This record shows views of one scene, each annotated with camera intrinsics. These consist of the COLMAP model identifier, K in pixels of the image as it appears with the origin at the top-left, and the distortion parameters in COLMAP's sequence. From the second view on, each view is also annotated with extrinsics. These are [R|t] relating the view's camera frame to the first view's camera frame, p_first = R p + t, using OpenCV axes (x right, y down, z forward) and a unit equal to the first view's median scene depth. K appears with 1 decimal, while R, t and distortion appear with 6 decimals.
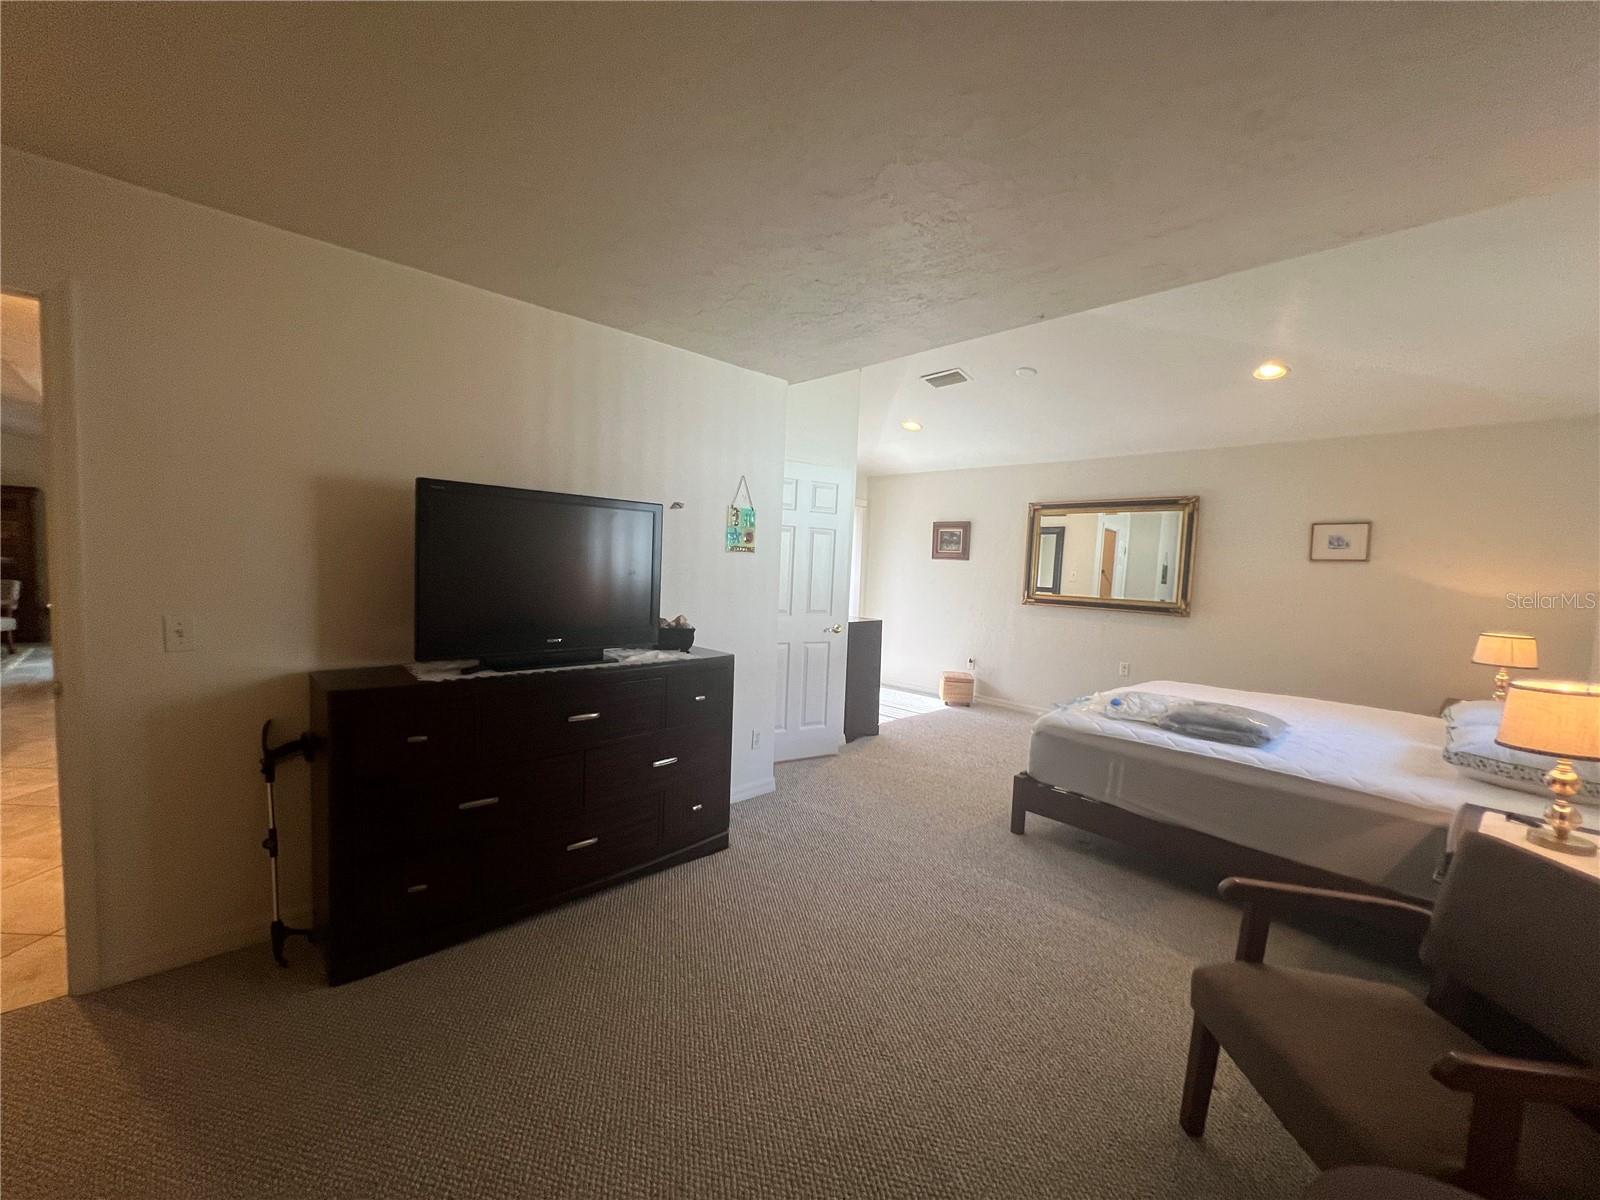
lens RADIAL K [[636.1, 0, 791.9], [0, 636.1, 609.3], [0, 0, 1]] dist [-0.000468, 0.000064]
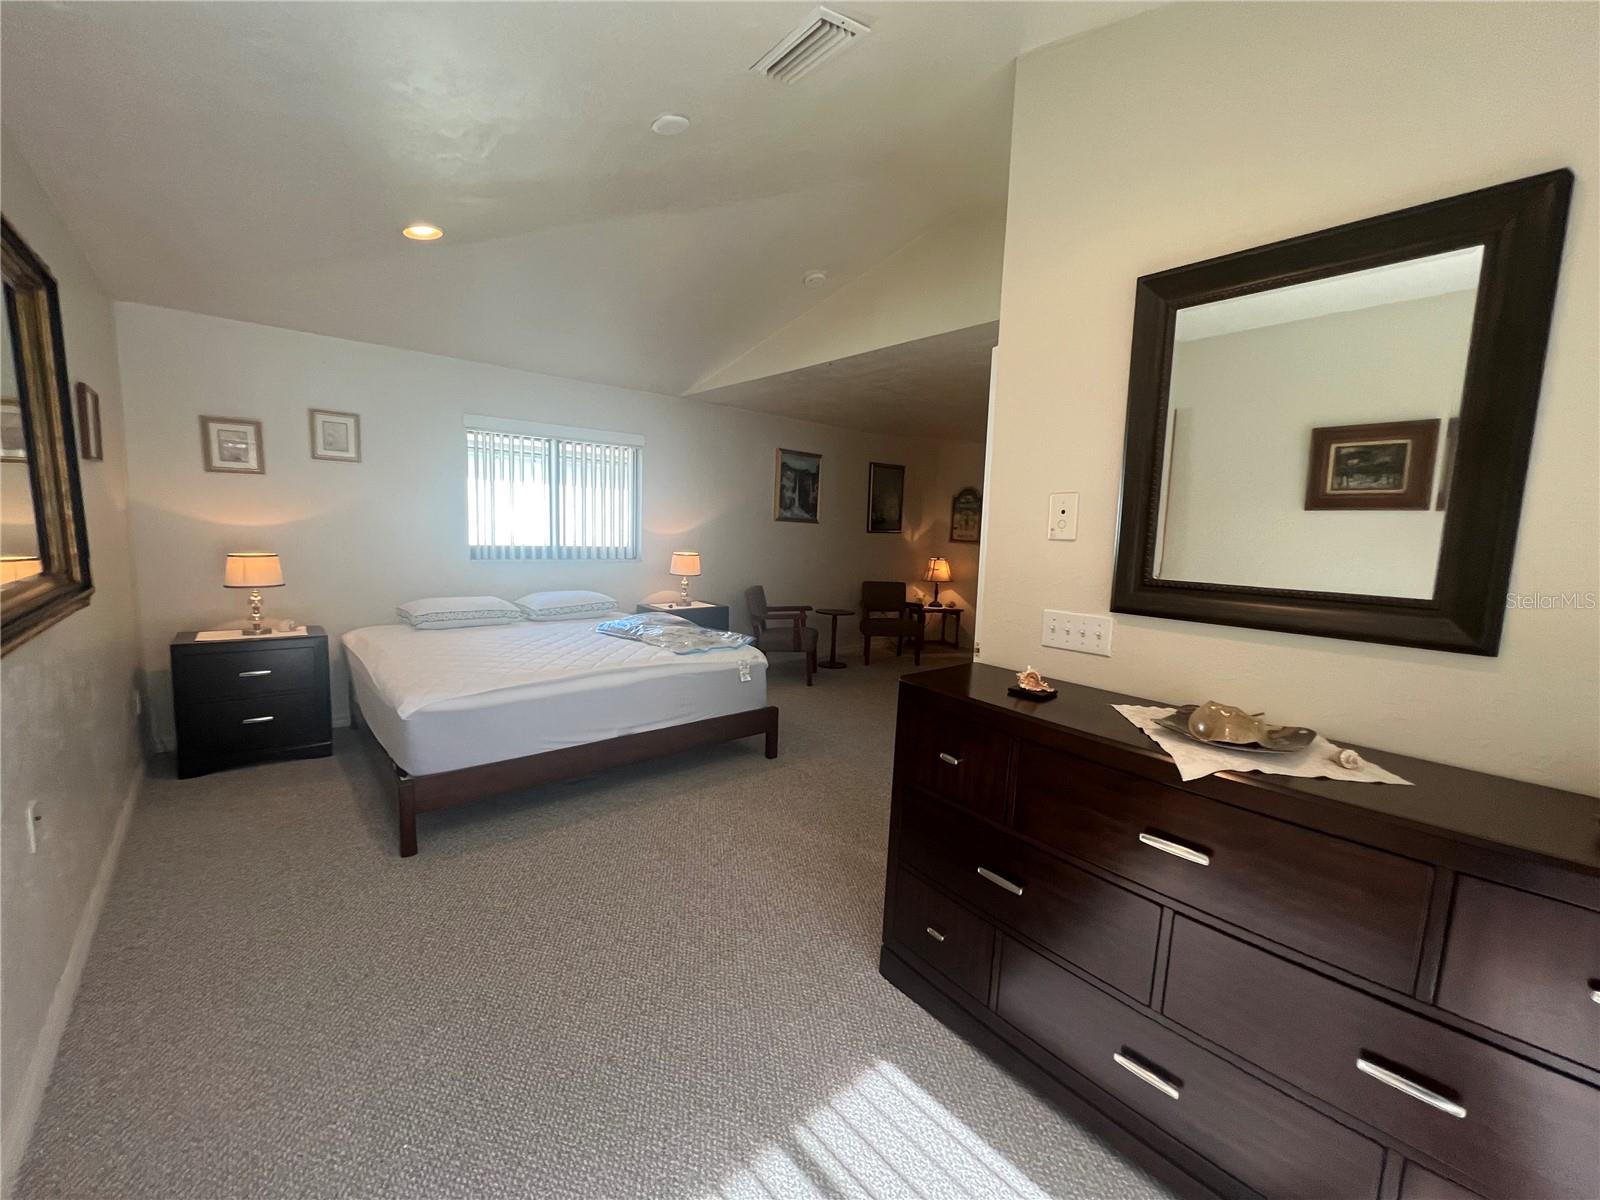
lens RADIAL K [[639.0, 0, 799.0], [0, 639.0, 604.2], [0, 0, 1]] dist [-0.001246, -0.000058]
pose [[-0.997041, -0.075537, 0.014272, 0.288137], [-0.071356, 0.978457, 0.193727, -0.129627], [-0.028598, 0.192135, -0.980952, 1.921785]]
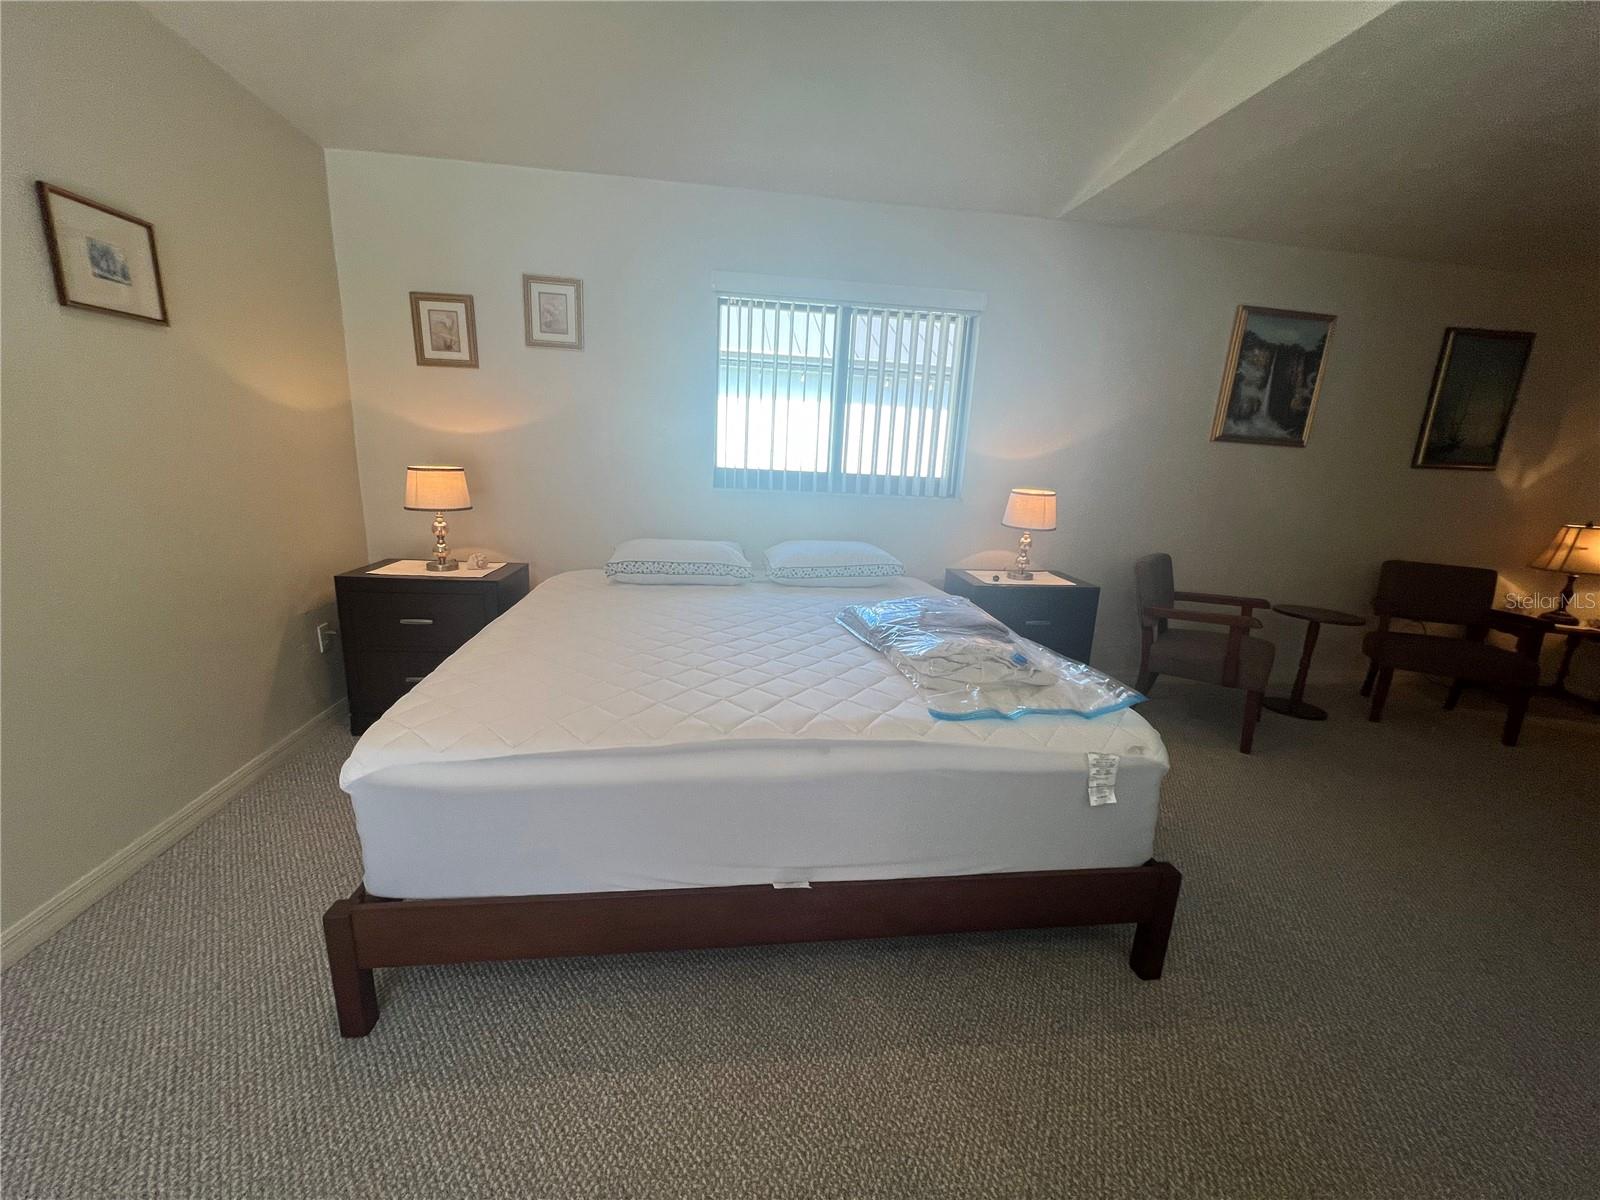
lens RADIAL K [[639.0, 0, 799.0], [0, 639.0, 604.2], [0, 0, 1]] dist [-0.001246, -0.000058]
pose [[-0.821850, -0.208030, 0.530364, 0.344882], [-0.036955, 0.948453, 0.314755, -0.058527], [-0.568504, 0.239081, -0.787174, 1.378226]]
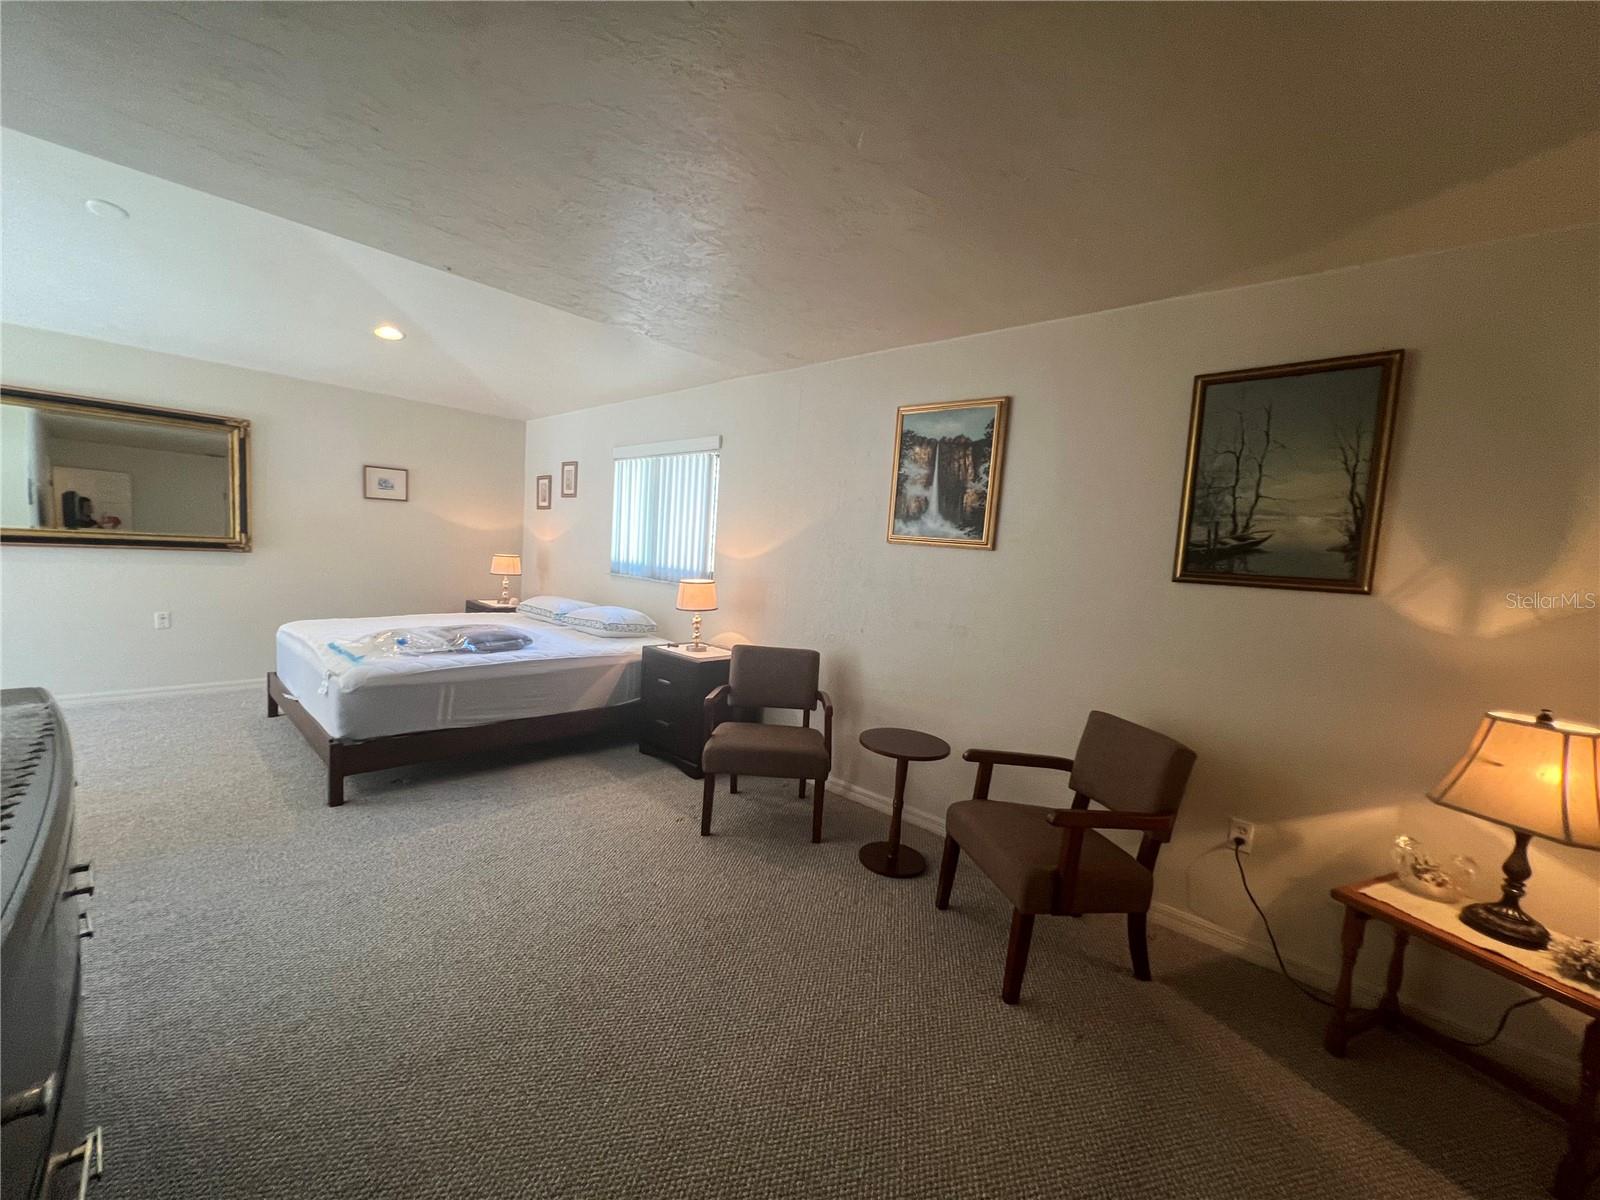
lens RADIAL K [[639.0, 0, 799.0], [0, 639.0, 604.2], [0, 0, 1]] dist [-0.001246, -0.000058]
pose [[-0.074132, -0.133385, 0.988288, -0.521803], [0.004377, 0.990962, 0.134074, -0.047992], [-0.997239, 0.014264, -0.072878, 0.386313]]
